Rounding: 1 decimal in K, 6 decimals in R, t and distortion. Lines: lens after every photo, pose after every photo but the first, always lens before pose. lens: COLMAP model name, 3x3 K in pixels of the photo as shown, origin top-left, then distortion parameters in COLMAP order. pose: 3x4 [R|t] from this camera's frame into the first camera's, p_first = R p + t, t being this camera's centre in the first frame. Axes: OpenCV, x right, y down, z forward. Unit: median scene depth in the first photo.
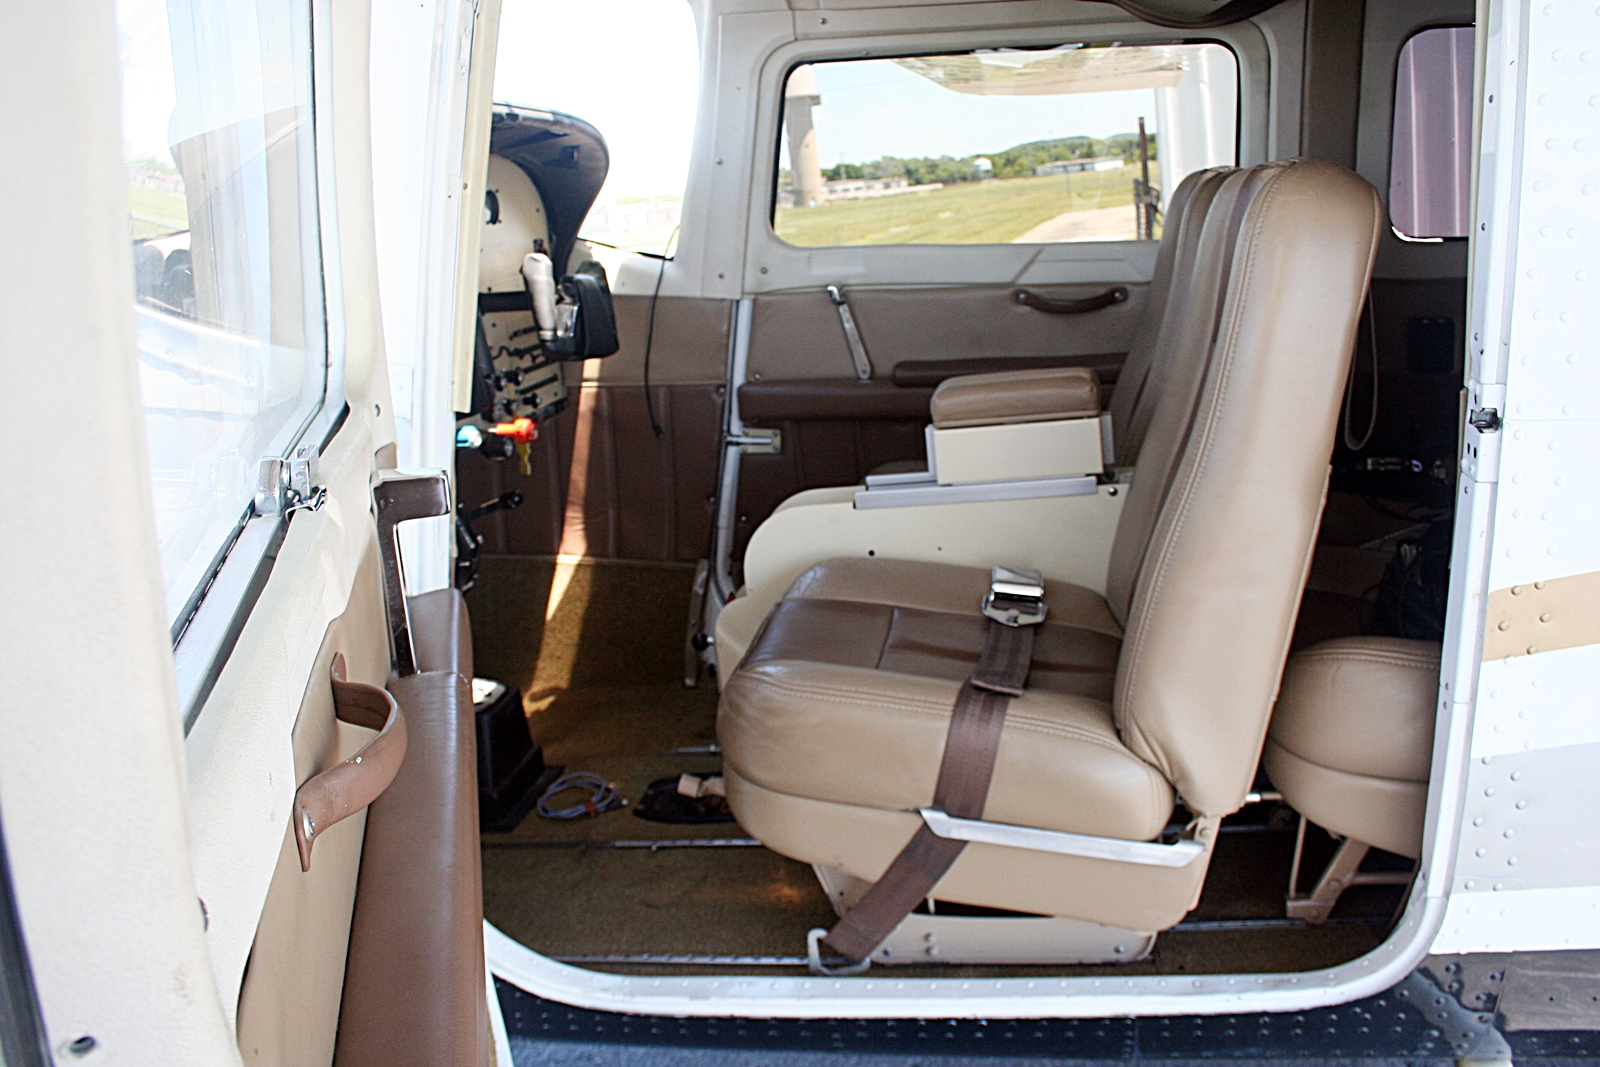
lens RADIAL K [[1317.6, 0, 800.0], [0, 1317.6, 533.5], [0, 0, 1]] dist [-0.150547, 0.110683]
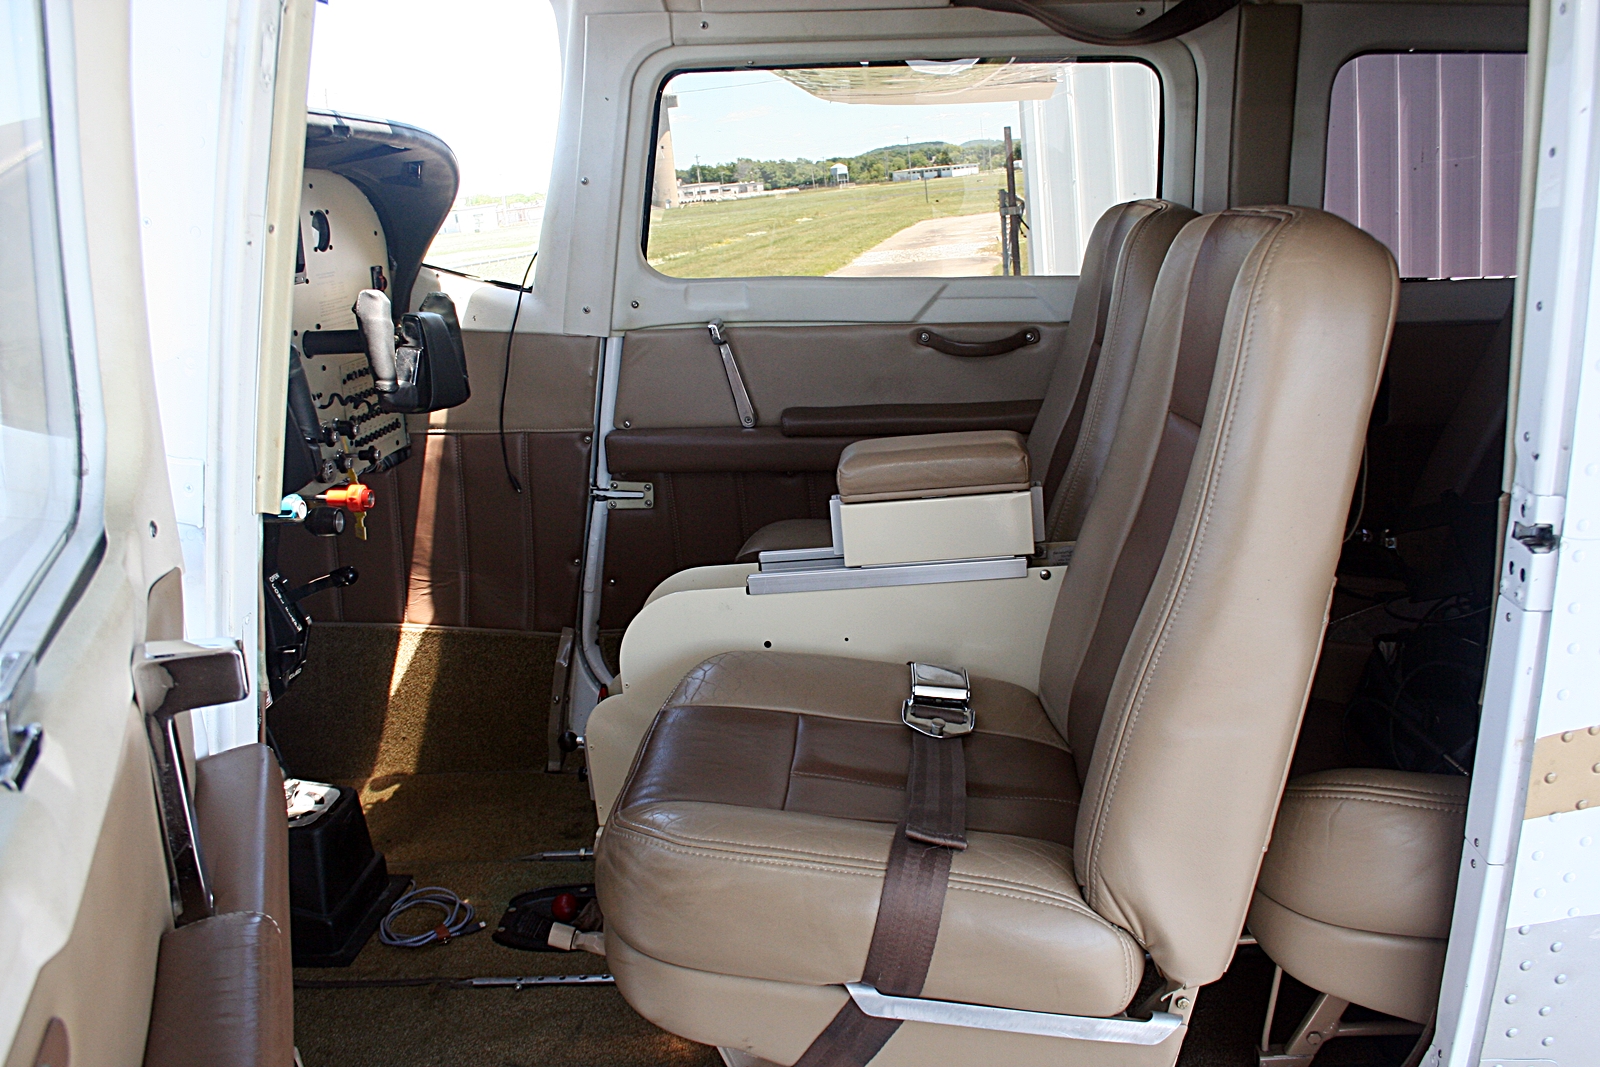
lens RADIAL K [[1329.0, 0, 800.0], [0, 1329.0, 533.5], [0, 0, 1]] dist [-0.153802, 0.129326]
pose [[0.994058, -0.006415, 0.108667, -0.015956], [0.006826, 0.999971, -0.003410, -0.046043], [-0.108642, 0.004131, 0.994072, 0.109898]]
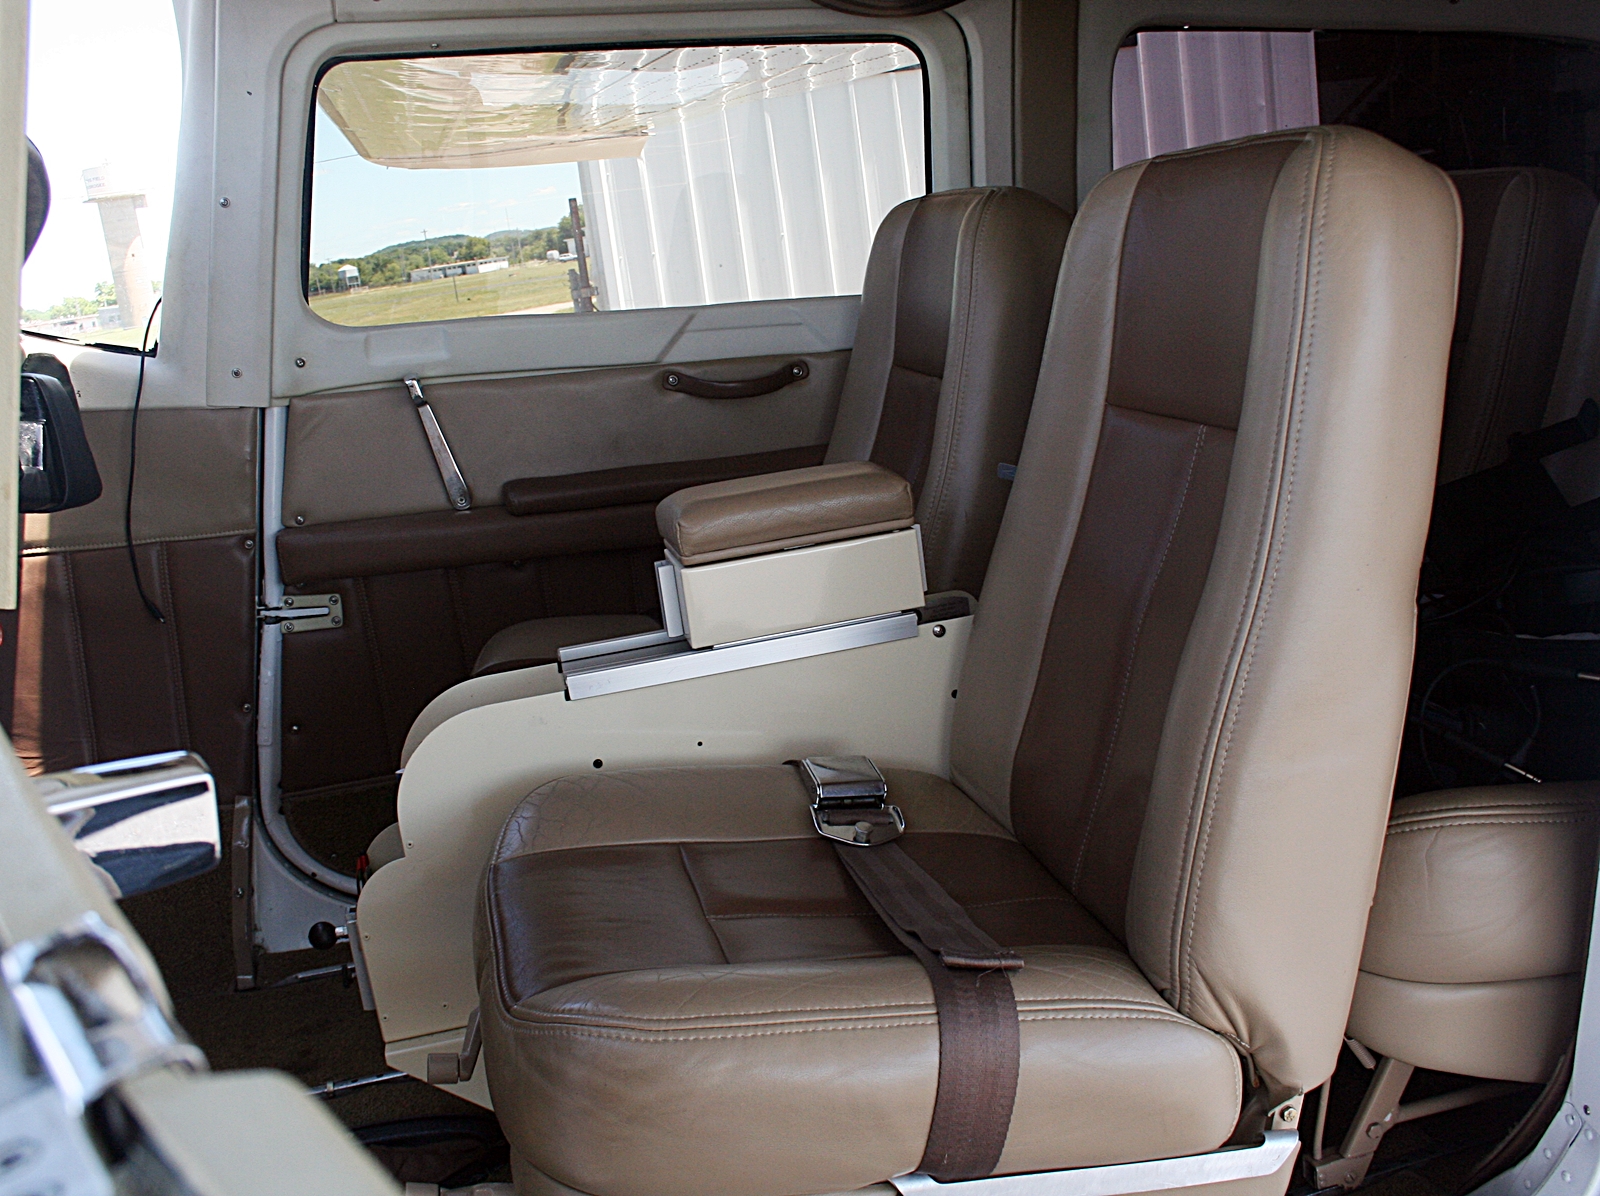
lens RADIAL K [[1493.5, 0, 776.0], [0, 1493.5, 599.5], [0, 0, 1]] dist [-0.155311, 0.140723]
pose [[0.914380, -0.097797, 0.392869, -0.124244], [0.120023, 0.992244, -0.032348, -0.026618], [-0.386658, 0.076732, 0.919025, 0.234116]]
